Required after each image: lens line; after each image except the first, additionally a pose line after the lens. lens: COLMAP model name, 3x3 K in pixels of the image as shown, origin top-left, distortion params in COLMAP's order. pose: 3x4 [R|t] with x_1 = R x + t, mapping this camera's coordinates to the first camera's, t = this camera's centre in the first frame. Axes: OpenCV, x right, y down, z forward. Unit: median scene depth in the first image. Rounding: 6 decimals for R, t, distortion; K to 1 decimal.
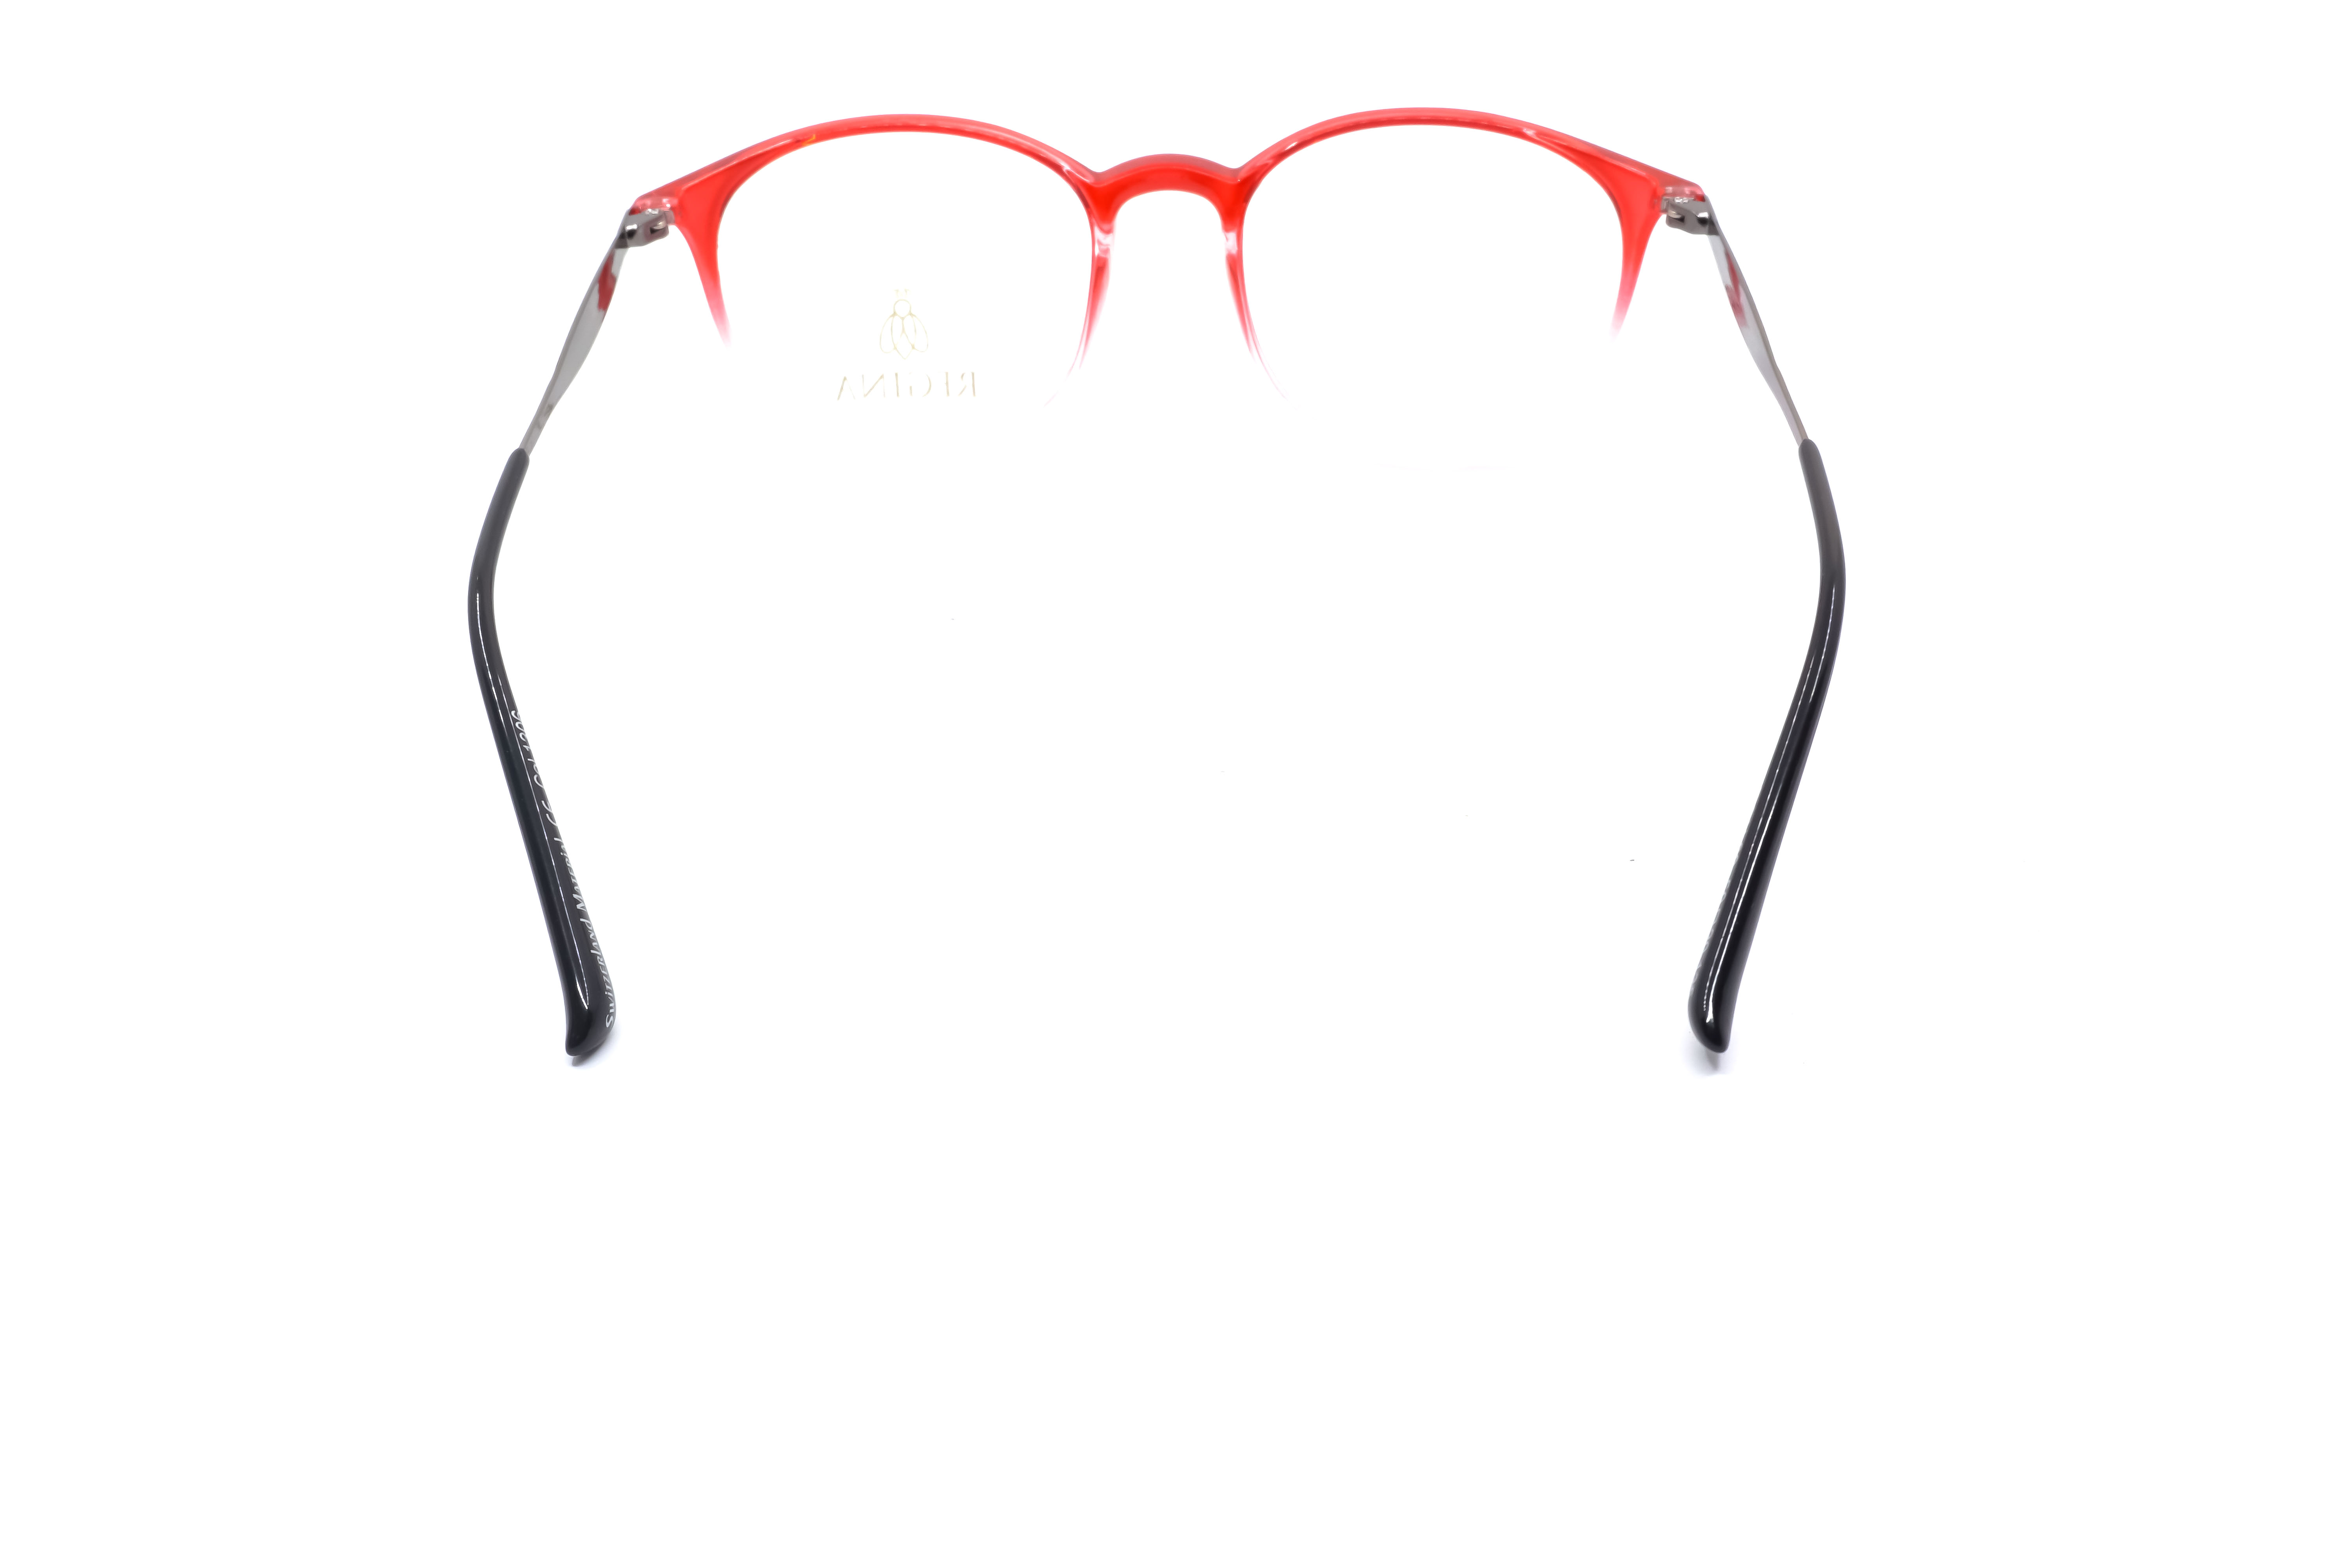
lens RADIAL K [[2317.4, 0, 1174.4], [0, 2317.4, 795.4], [0, 0, 1]] dist [-0.004611, 0.000000]
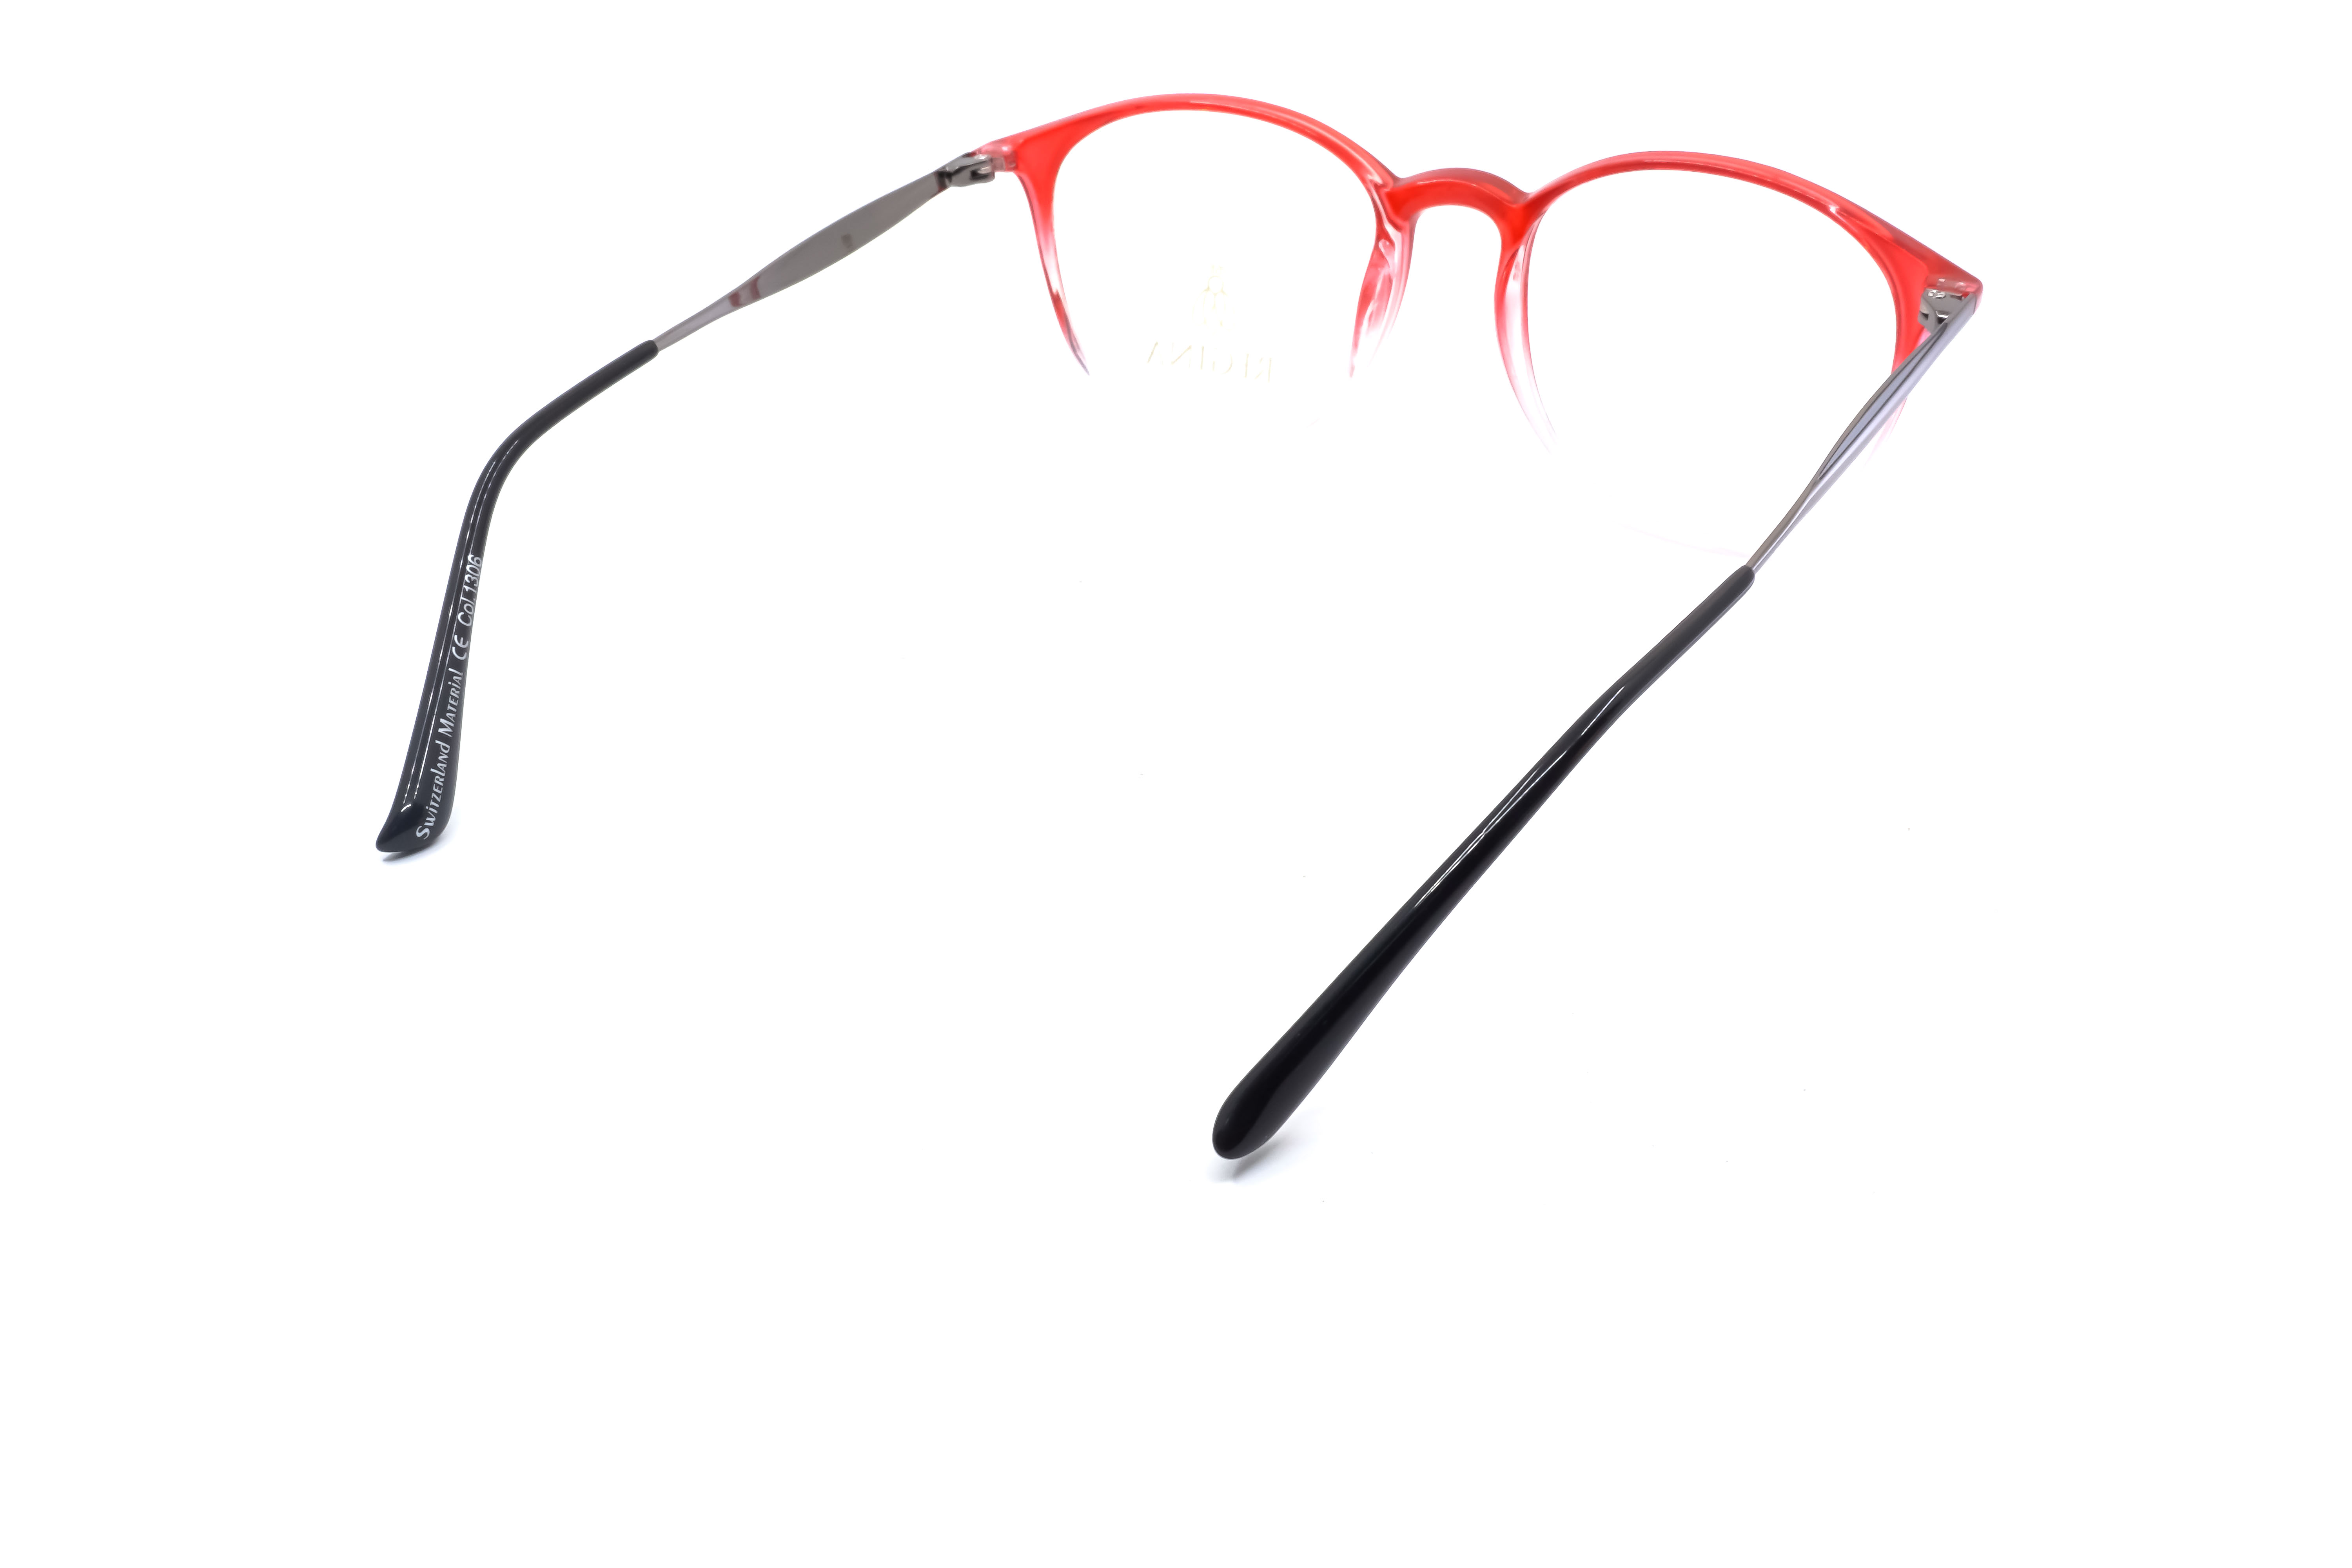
lens RADIAL K [[2317.4, 0, 1184.0], [0, 2317.4, 793.1], [0, 0, 1]] dist [-0.004611, 0.000000]
pose [[0.869098, 0.248019, -0.427966, 0.381780], [-0.246698, 0.967260, 0.059571, -0.053758], [0.428729, 0.053805, 0.901829, 0.090622]]
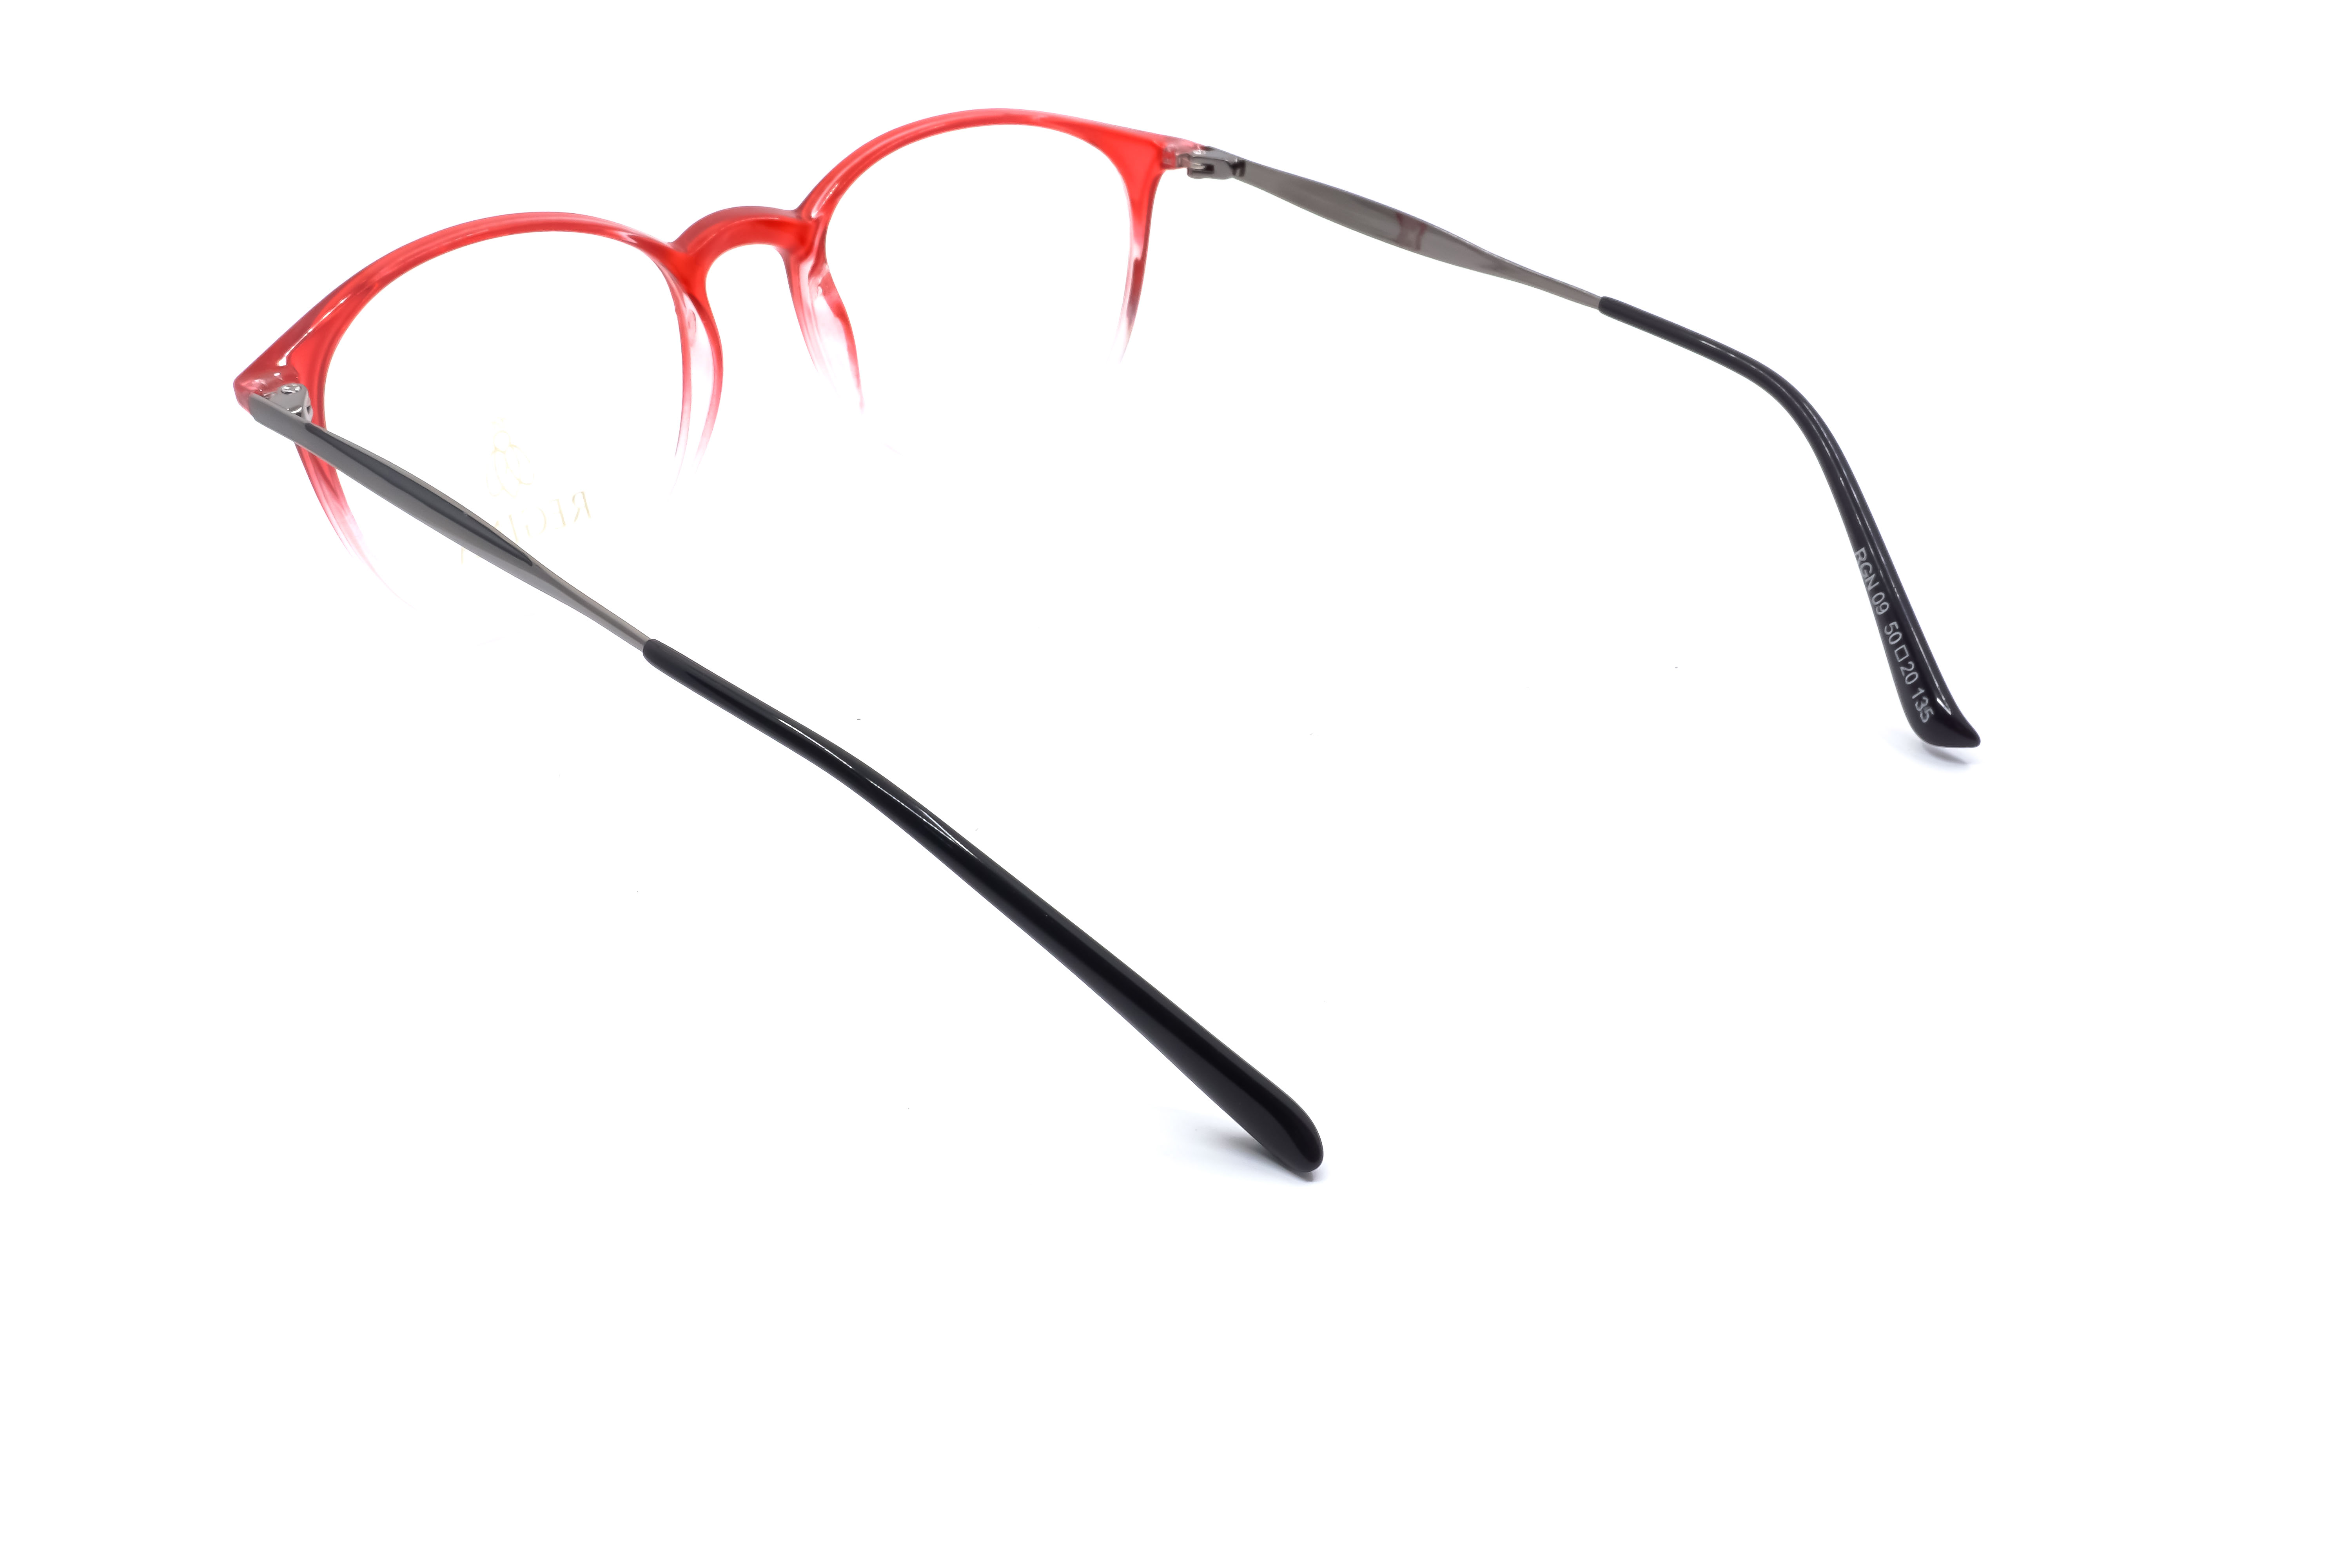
lens RADIAL K [[2317.4, 0, 1169.7], [0, 2317.4, 787.4], [0, 0, 1]] dist [-0.004611, 0.000000]
pose [[0.708625, -0.344692, 0.615660, -0.549823], [0.353490, 0.928585, 0.113024, -0.103830], [-0.610652, 0.137538, 0.779864, 0.191295]]
